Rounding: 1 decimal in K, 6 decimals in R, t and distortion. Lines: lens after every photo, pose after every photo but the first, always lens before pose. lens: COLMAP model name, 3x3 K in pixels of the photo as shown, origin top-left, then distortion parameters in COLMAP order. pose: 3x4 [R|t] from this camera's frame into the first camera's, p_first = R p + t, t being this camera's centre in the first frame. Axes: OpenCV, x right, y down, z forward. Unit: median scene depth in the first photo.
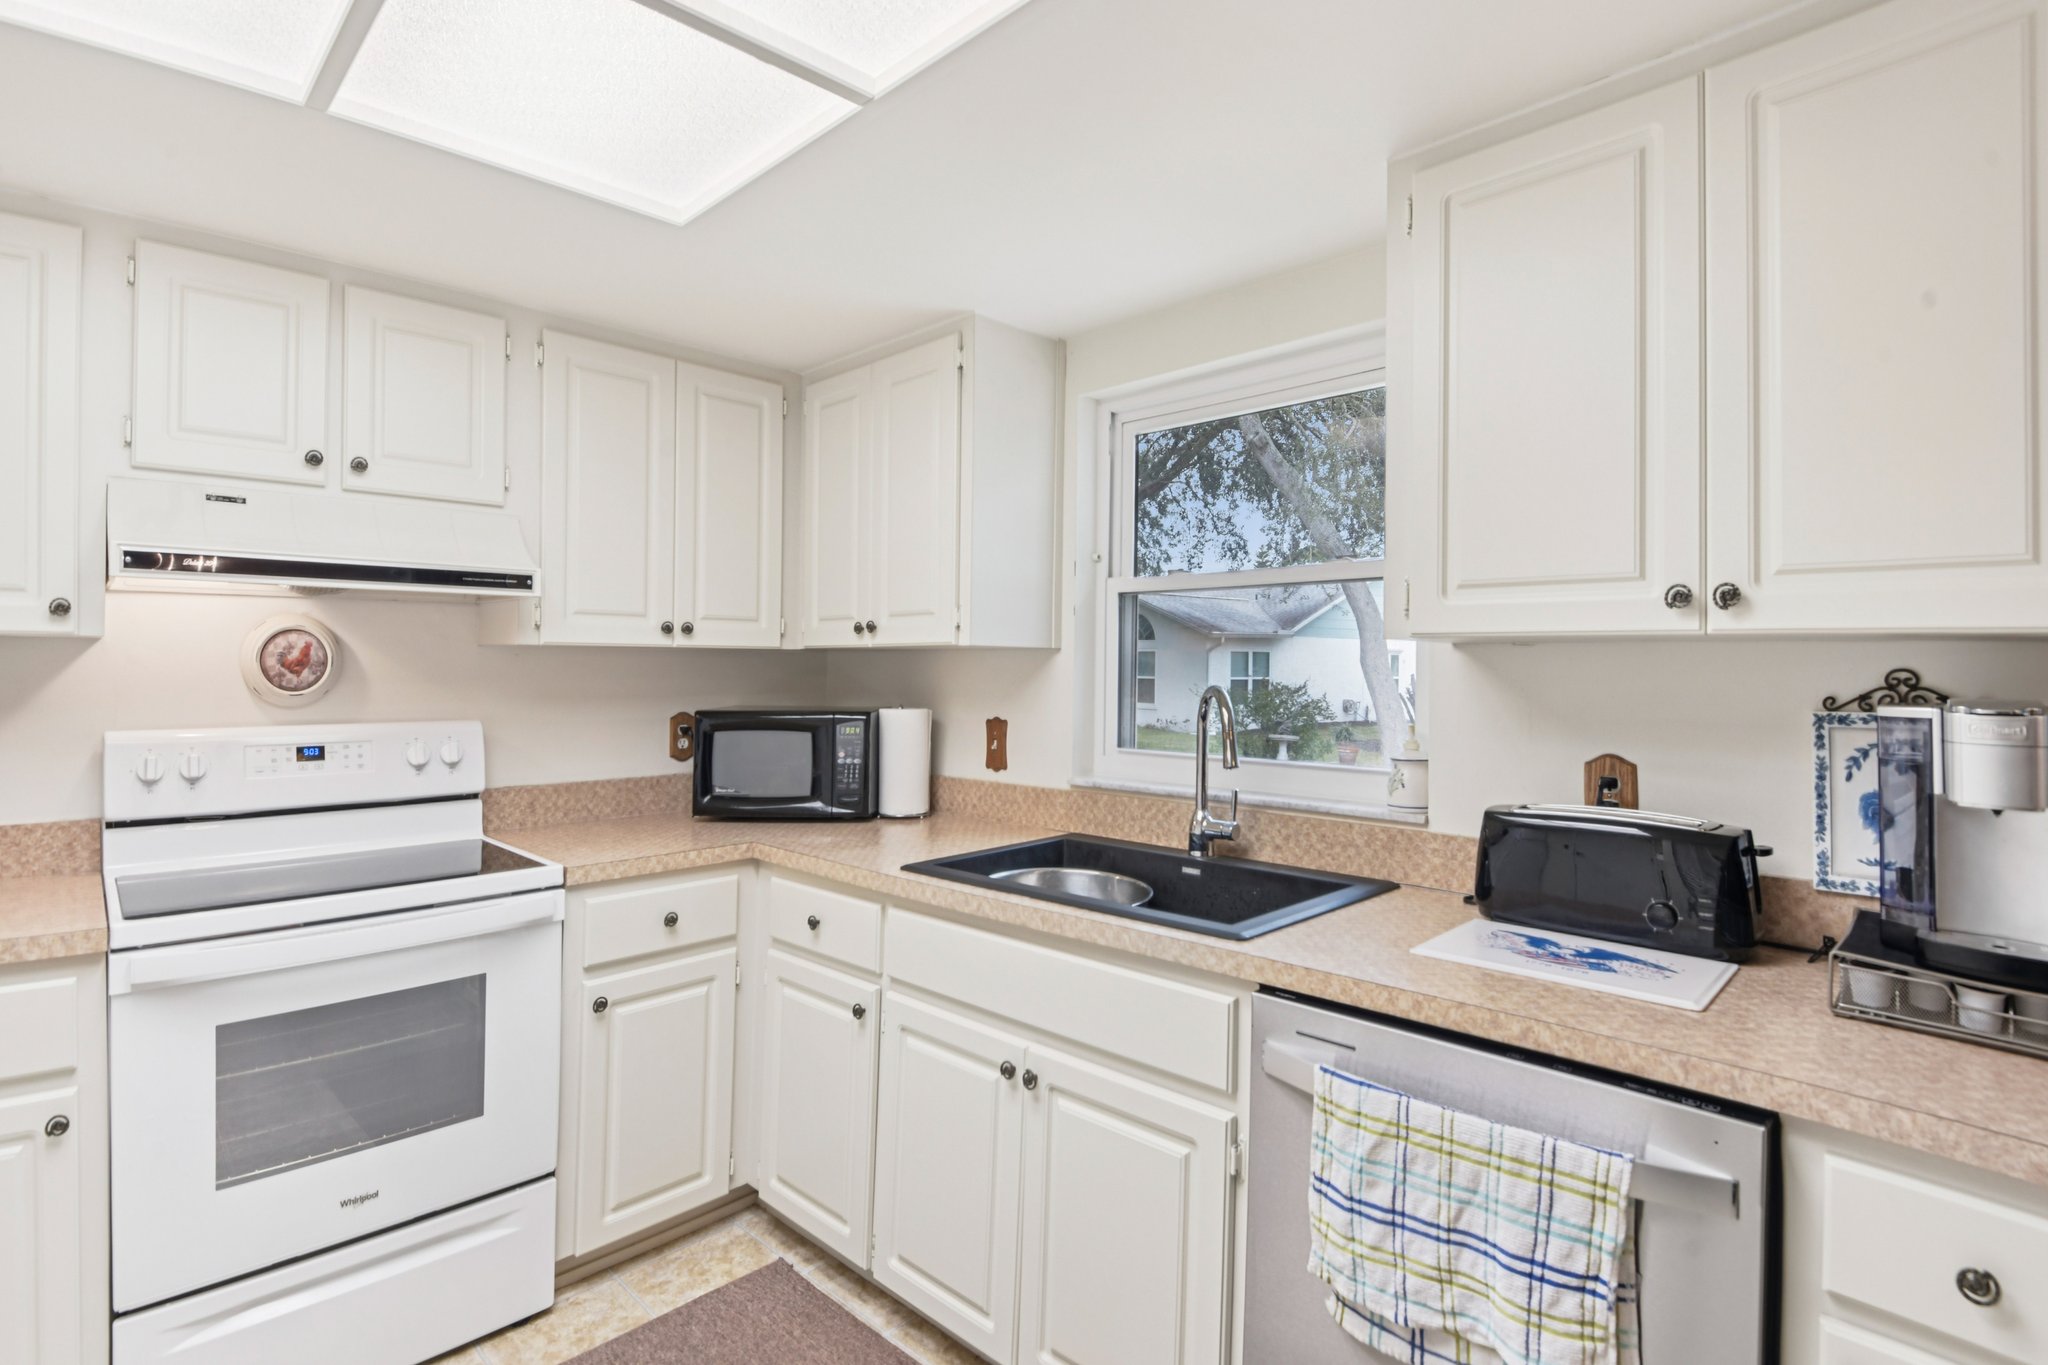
lens RADIAL K [[1008.6, 0, 1043.1], [0, 1008.6, 645.5], [0, 0, 1]] dist [-0.027753, -0.003893]
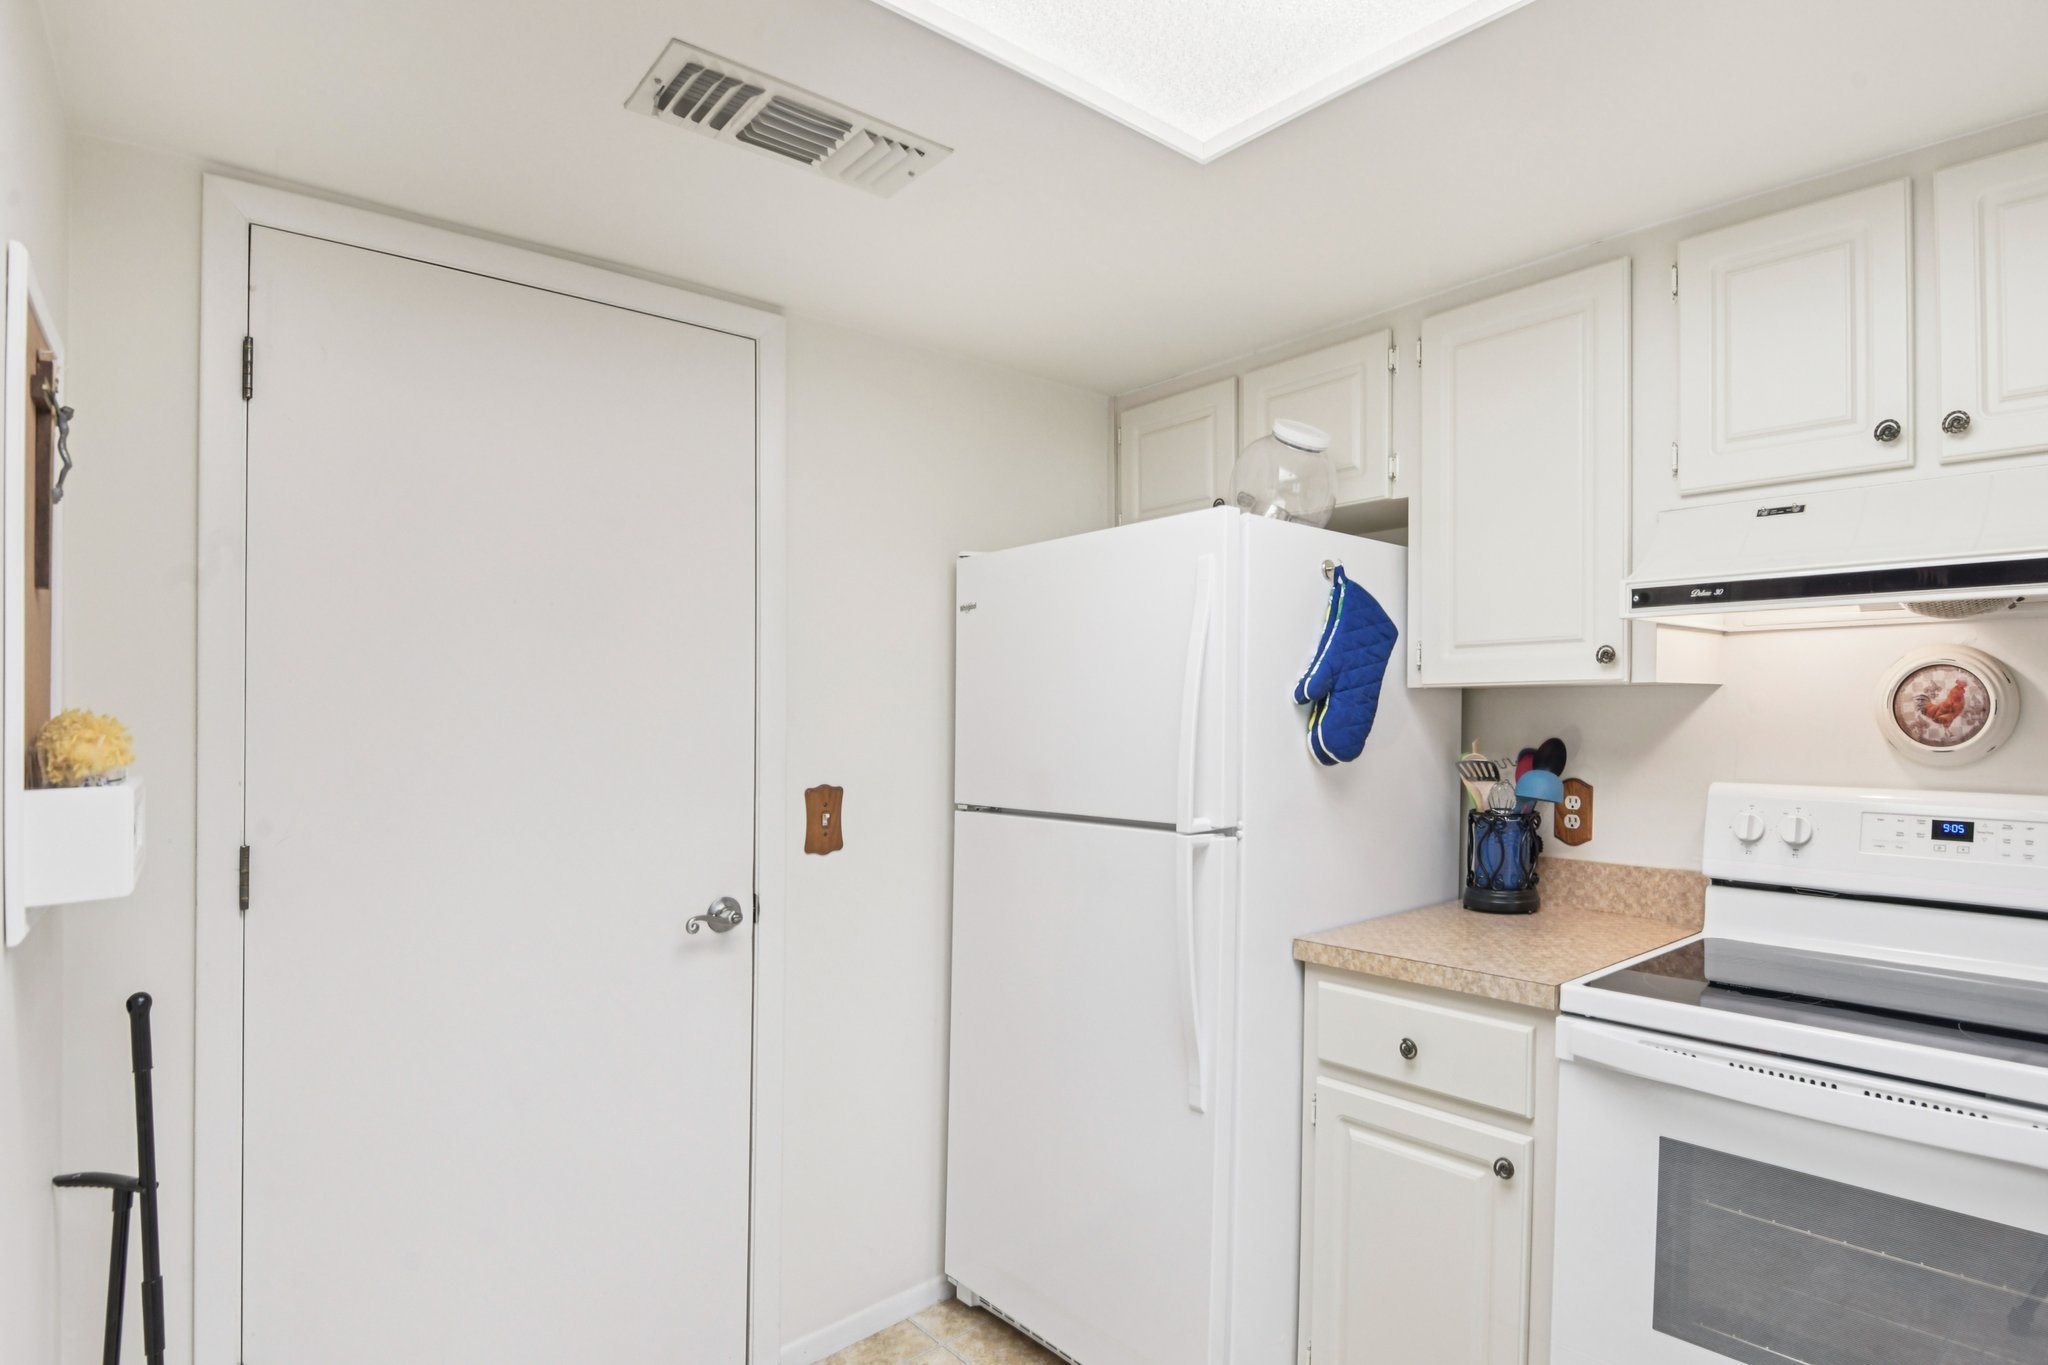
lens RADIAL K [[954.6, 0, 1196.9], [0, 954.6, 731.3], [0, 0, 1]] dist [-0.026432, -0.007618]
pose [[-0.055814, 0.010403, -0.998387, -0.011278], [0.022094, 0.999714, 0.009182, 0.016188], [0.998197, -0.021546, -0.056028, 0.496956]]
